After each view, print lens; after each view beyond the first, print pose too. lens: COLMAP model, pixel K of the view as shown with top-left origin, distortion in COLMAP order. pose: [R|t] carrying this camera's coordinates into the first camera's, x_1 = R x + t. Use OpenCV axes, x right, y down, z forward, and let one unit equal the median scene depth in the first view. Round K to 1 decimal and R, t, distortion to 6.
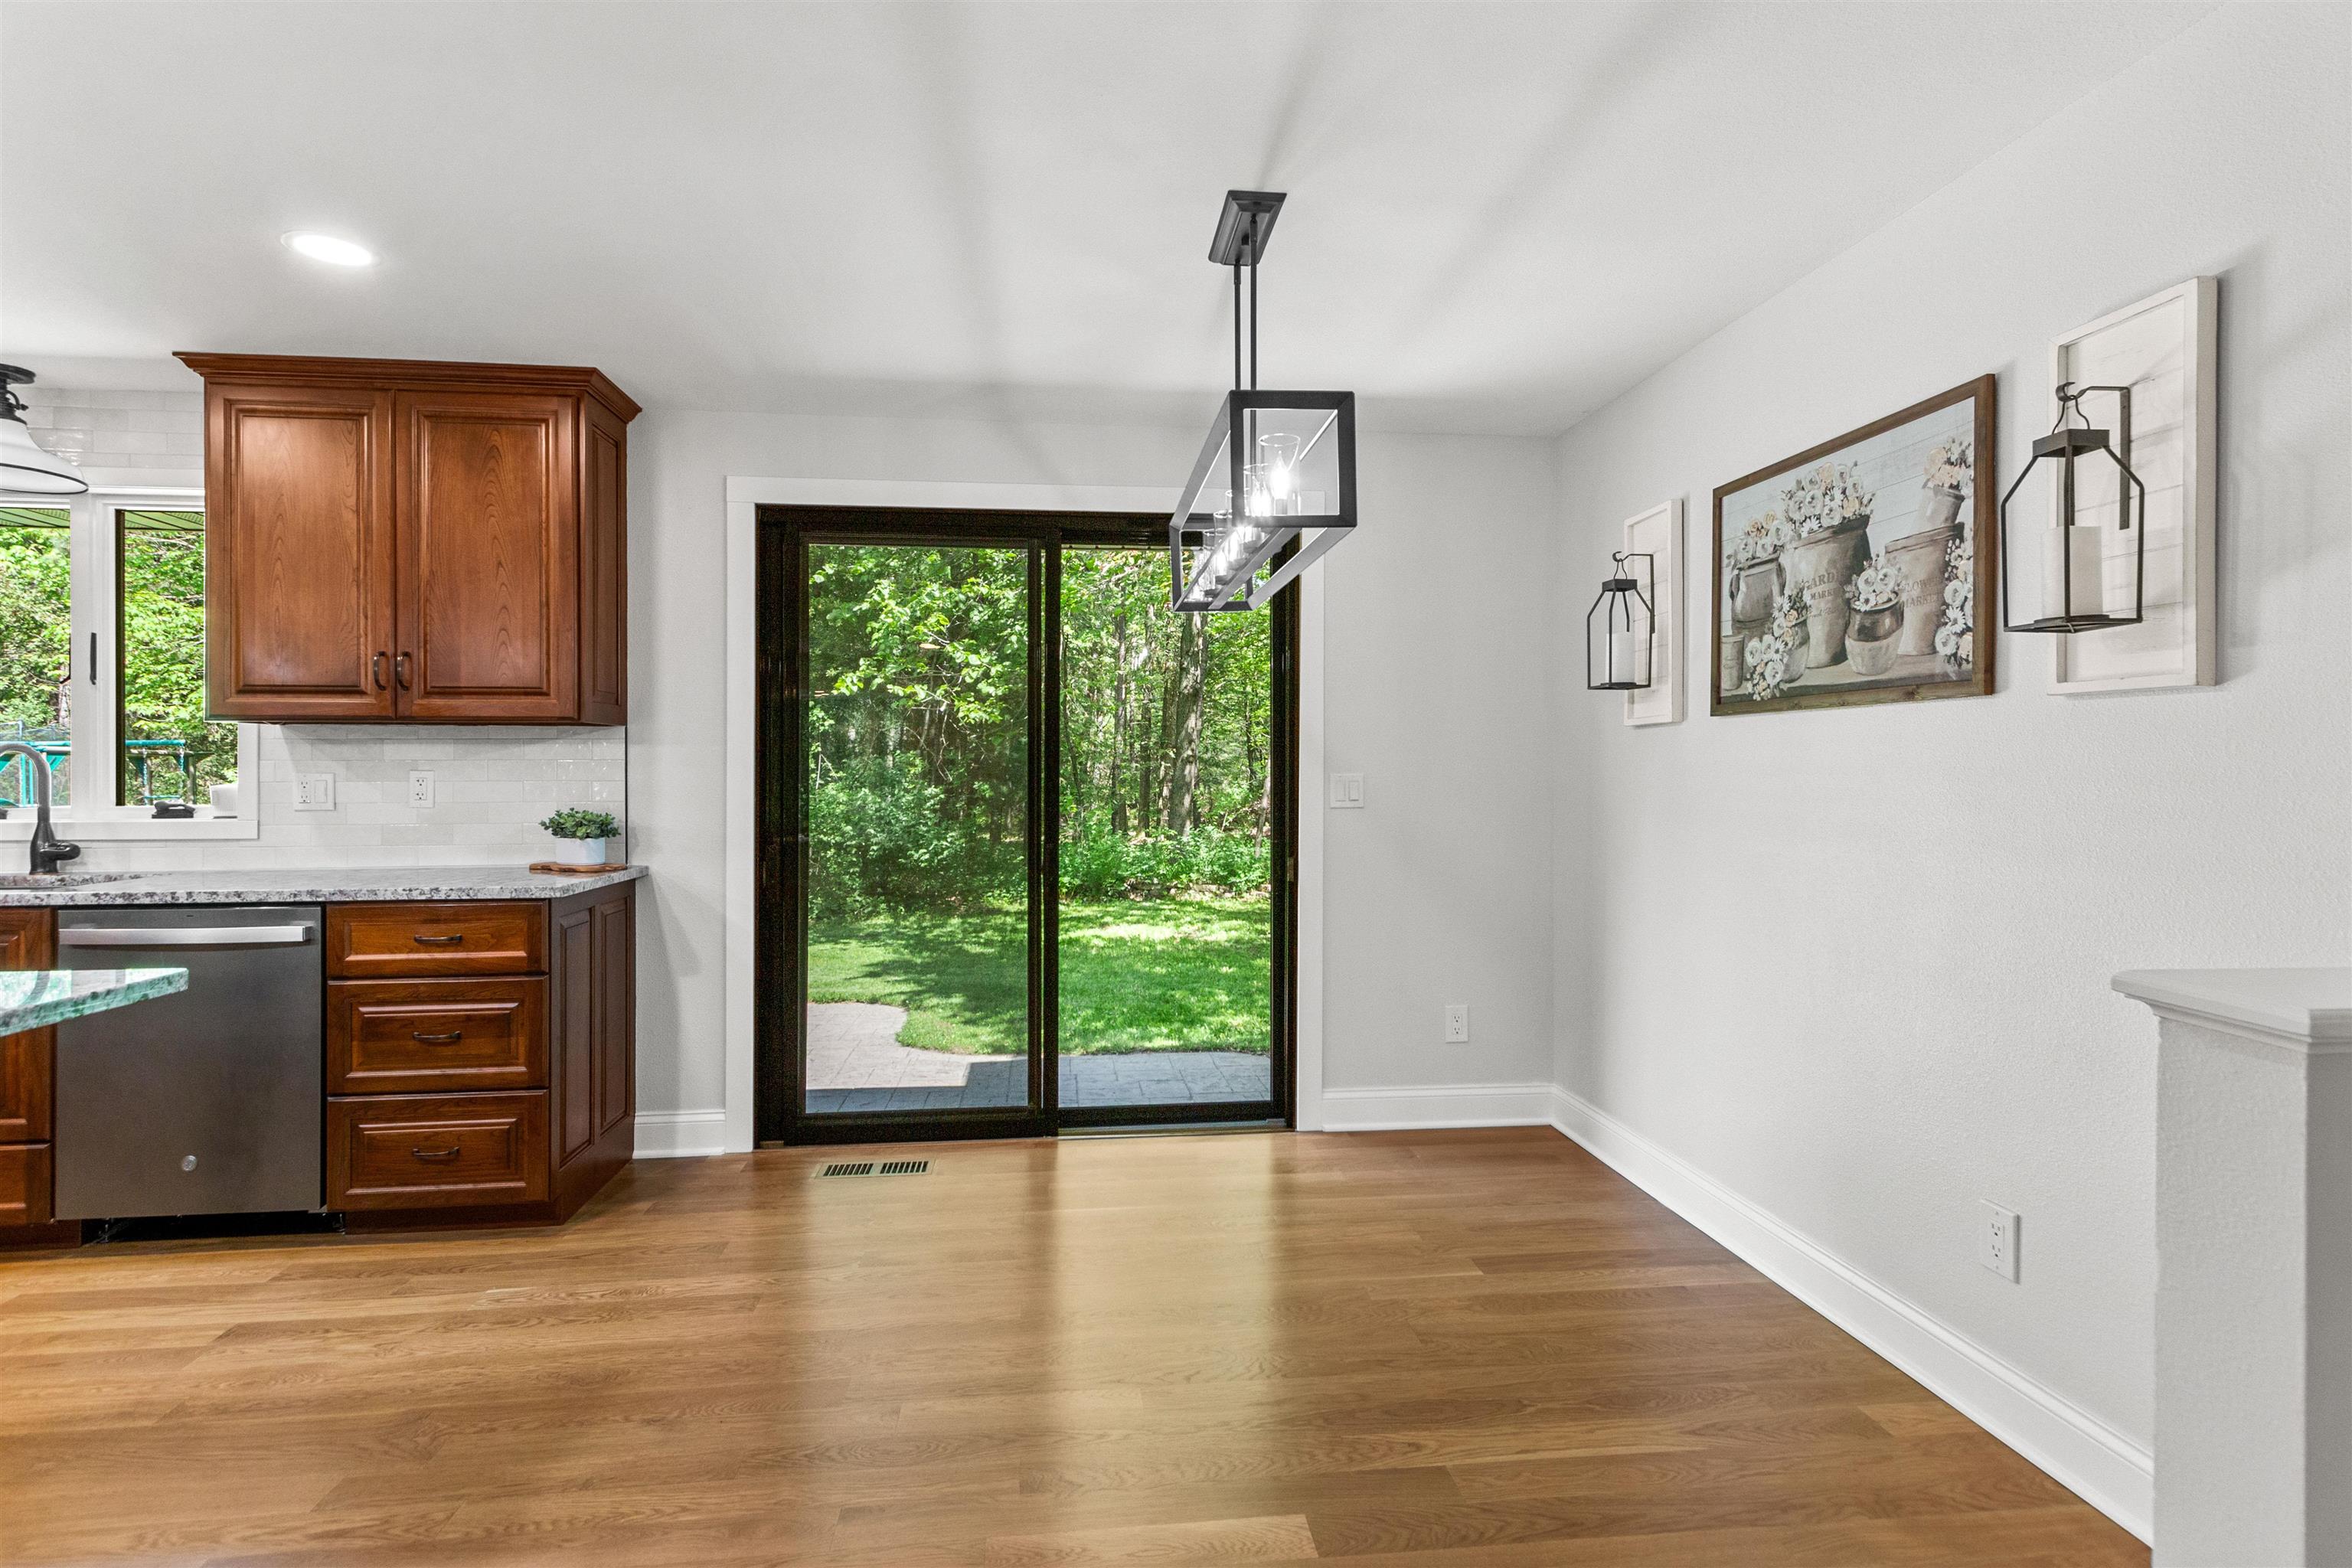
lens RADIAL K [[1142.9, 0, 1180.9], [0, 1142.9, 776.4], [0, 0, 1]] dist [0.003425, -0.000020]
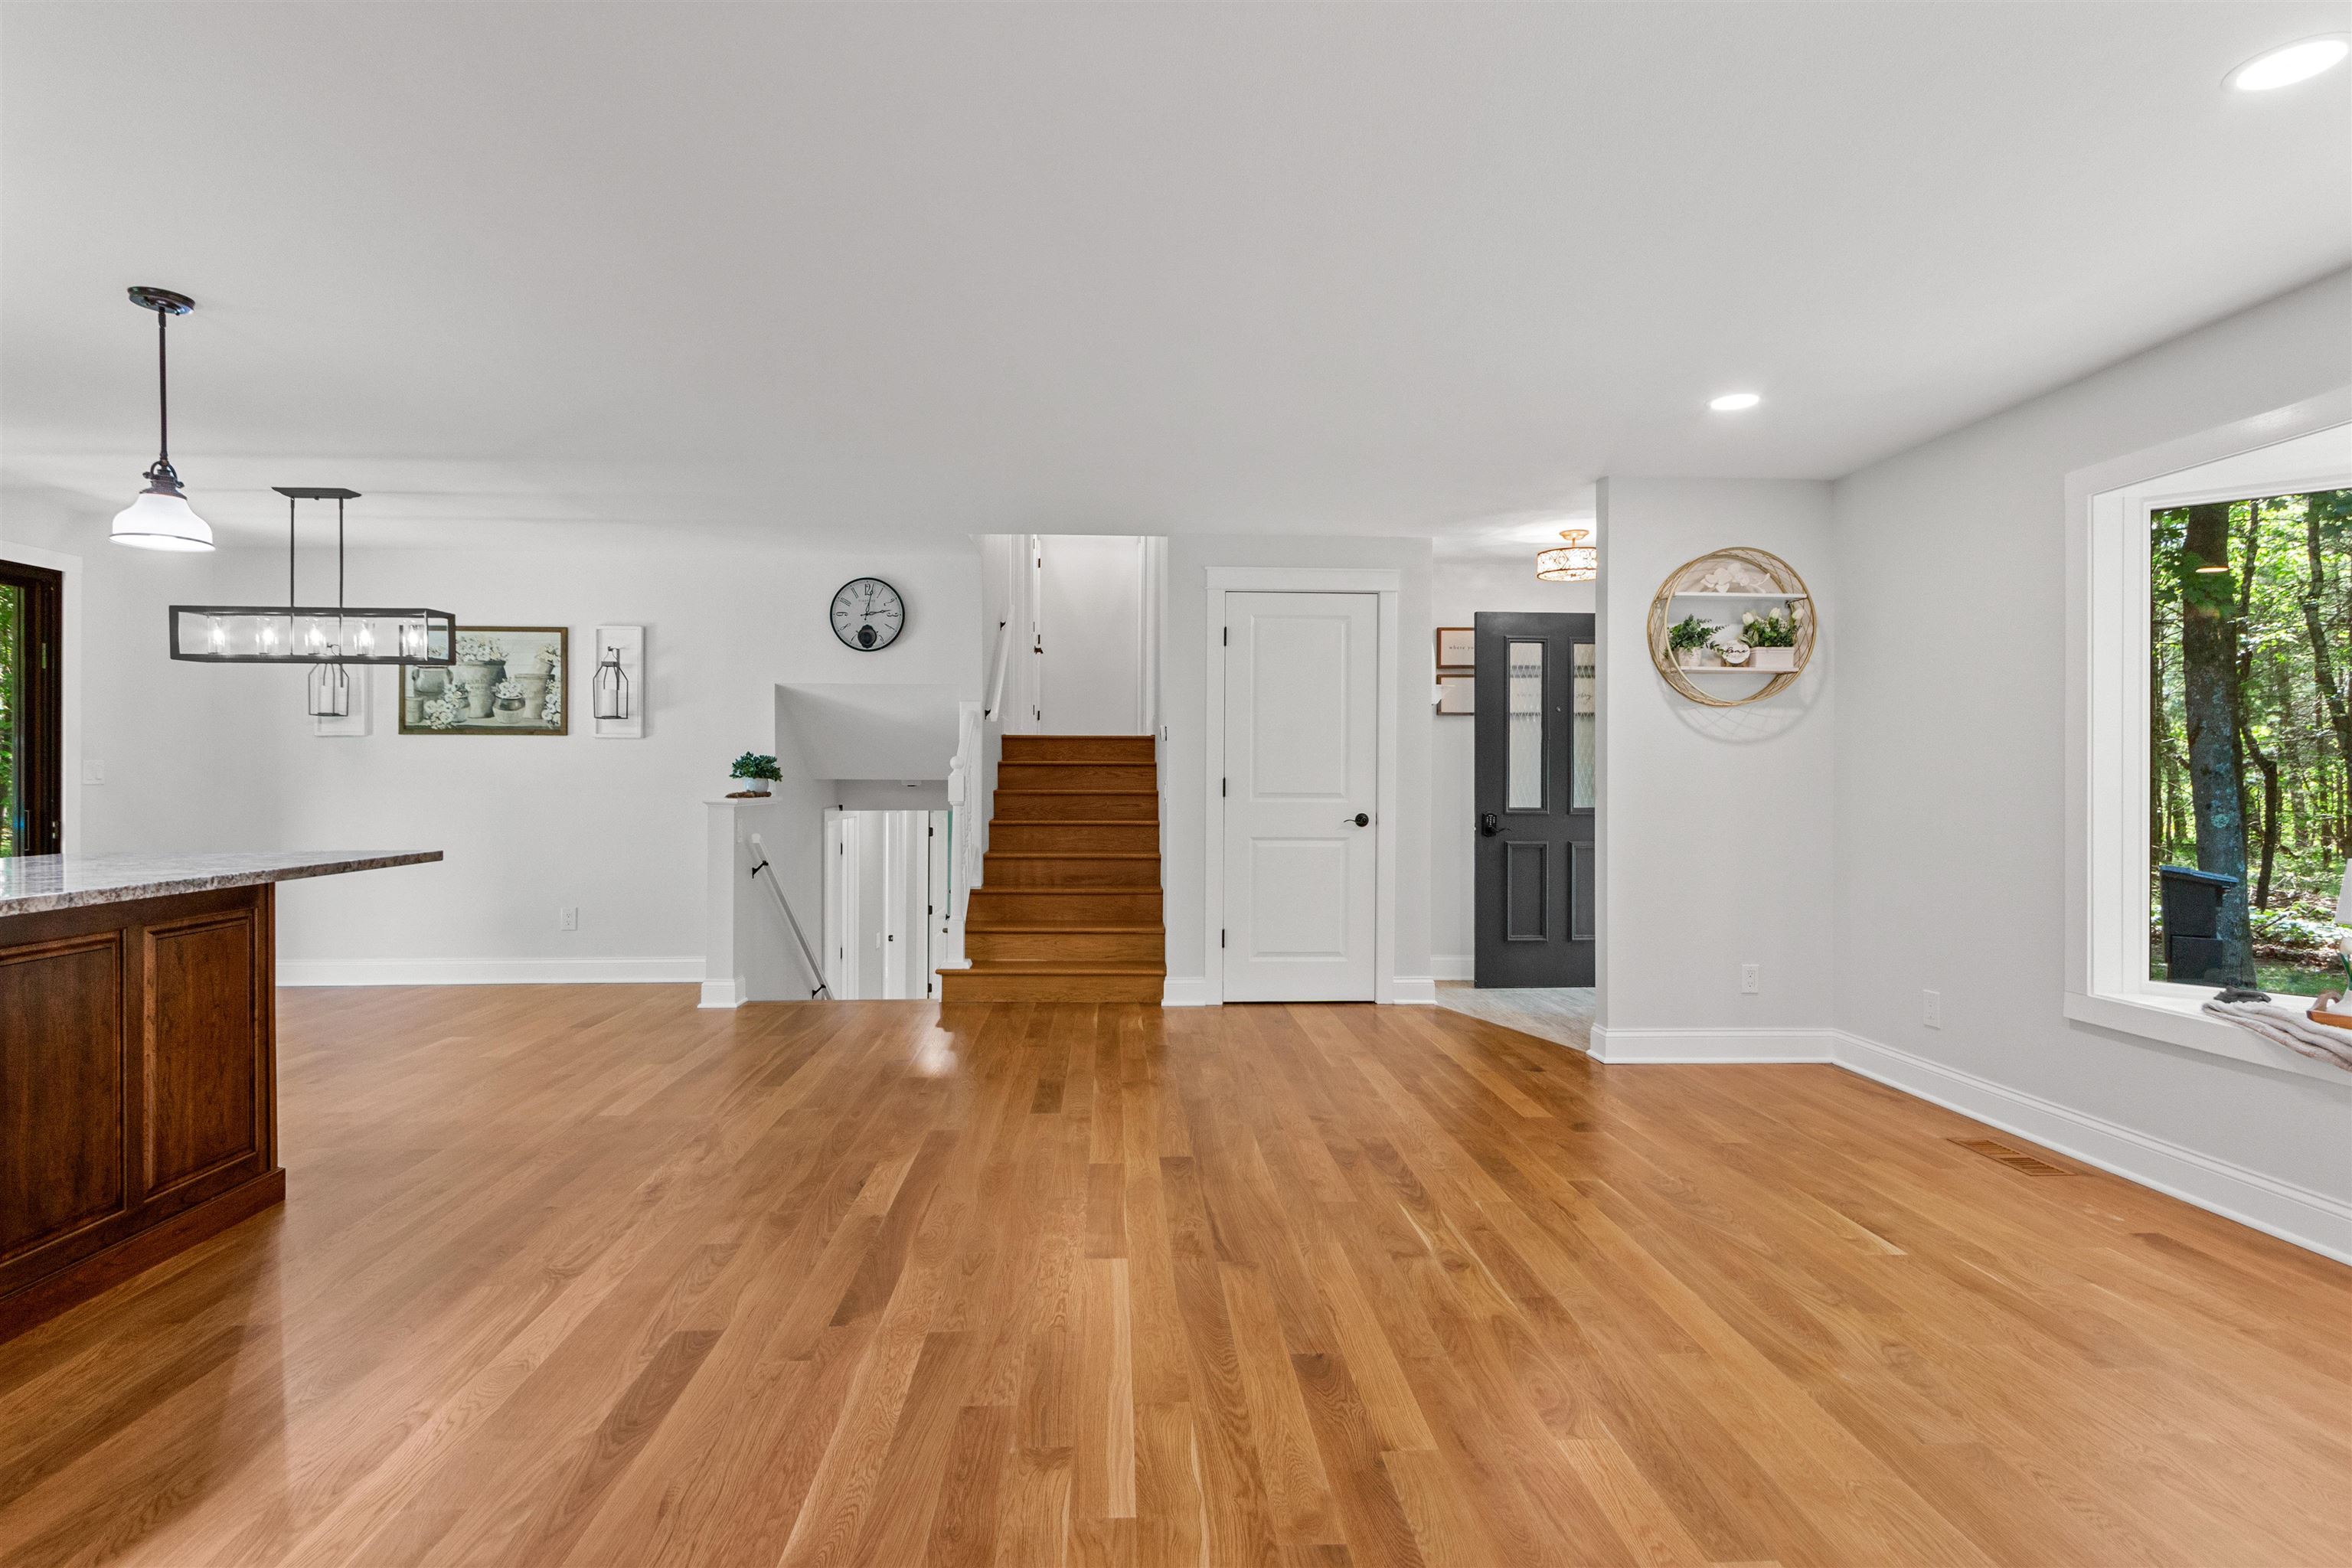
lens RADIAL K [[1161.1, 0, 1176.0], [0, 1161.1, 784.0], [0, 0, 1]] dist [0.005599, 0.000843]
pose [[0.057101, -0.006744, 0.998346, -1.577862], [0.003011, 0.999974, 0.006583, 0.027946], [-0.998364, 0.002630, 0.057120, -0.531489]]
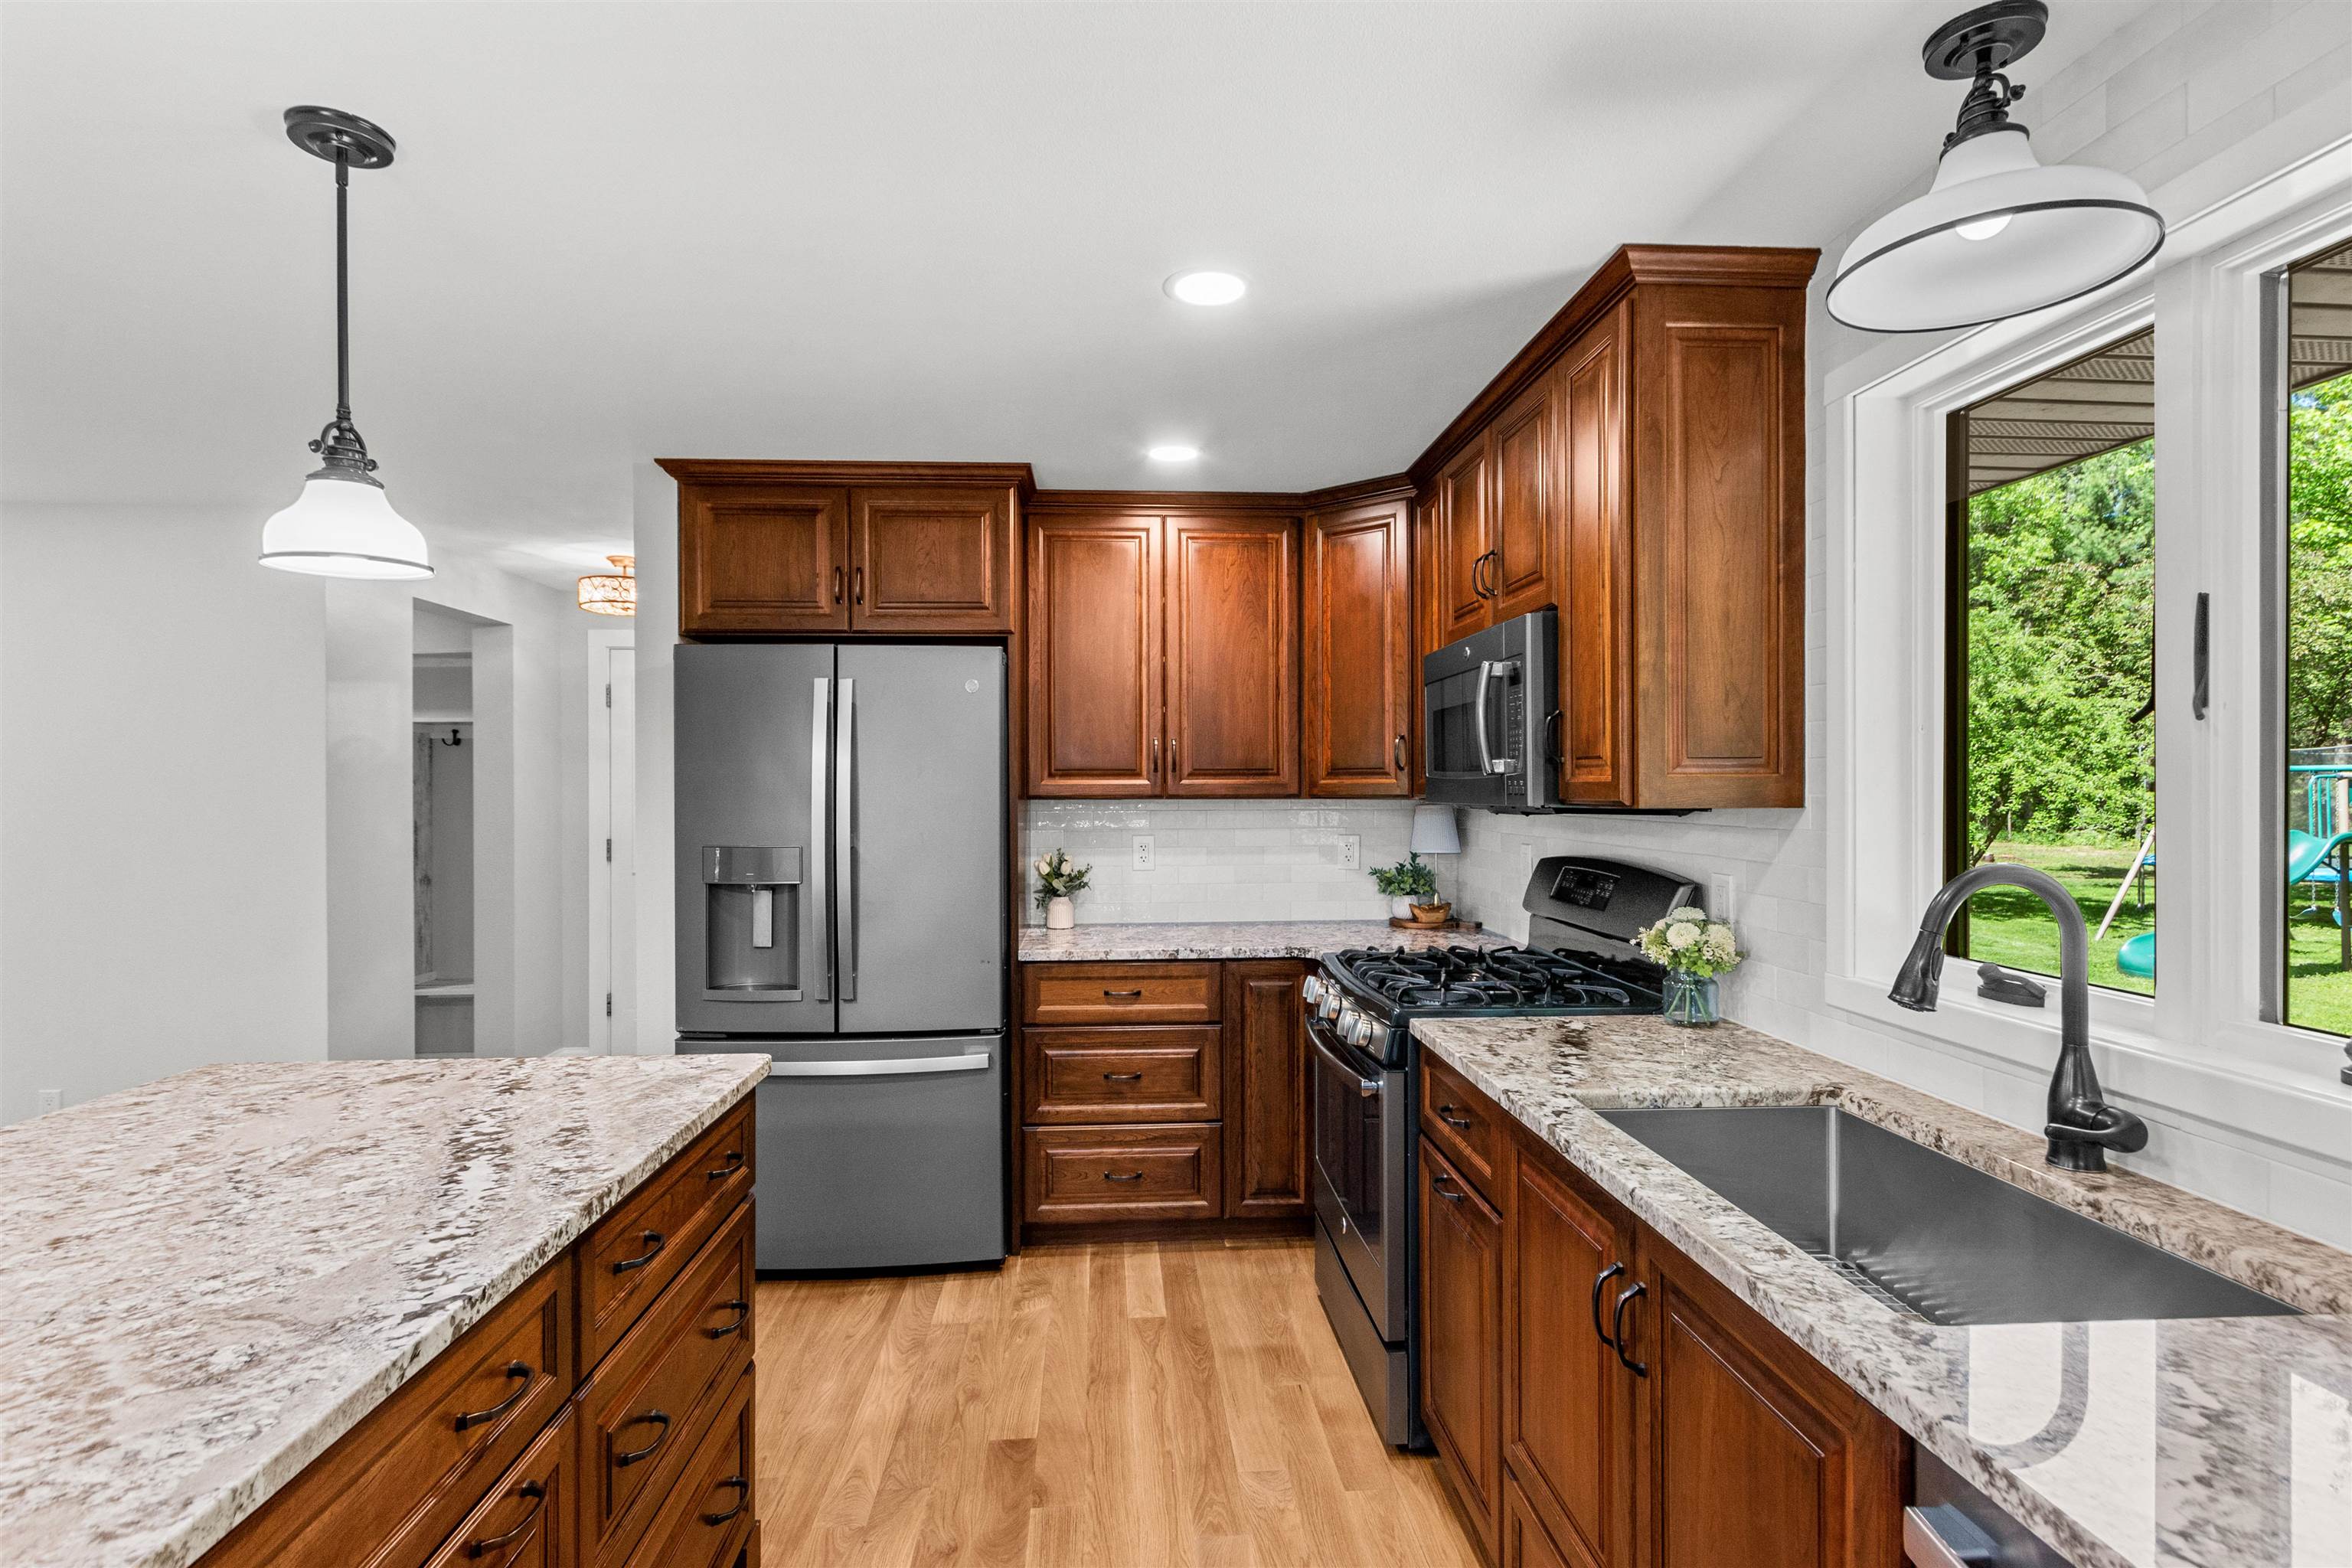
lens RADIAL K [[1130.7, 0, 1167.4], [0, 1130.7, 784.3], [0, 0, 1]] dist [-0.000251, -0.000001]
pose [[-0.052152, 0.000529, -0.998639, -0.627483], [-0.002158, 0.999997, 0.000642, -0.067144], [0.998637, 0.002188, -0.052151, 0.780618]]
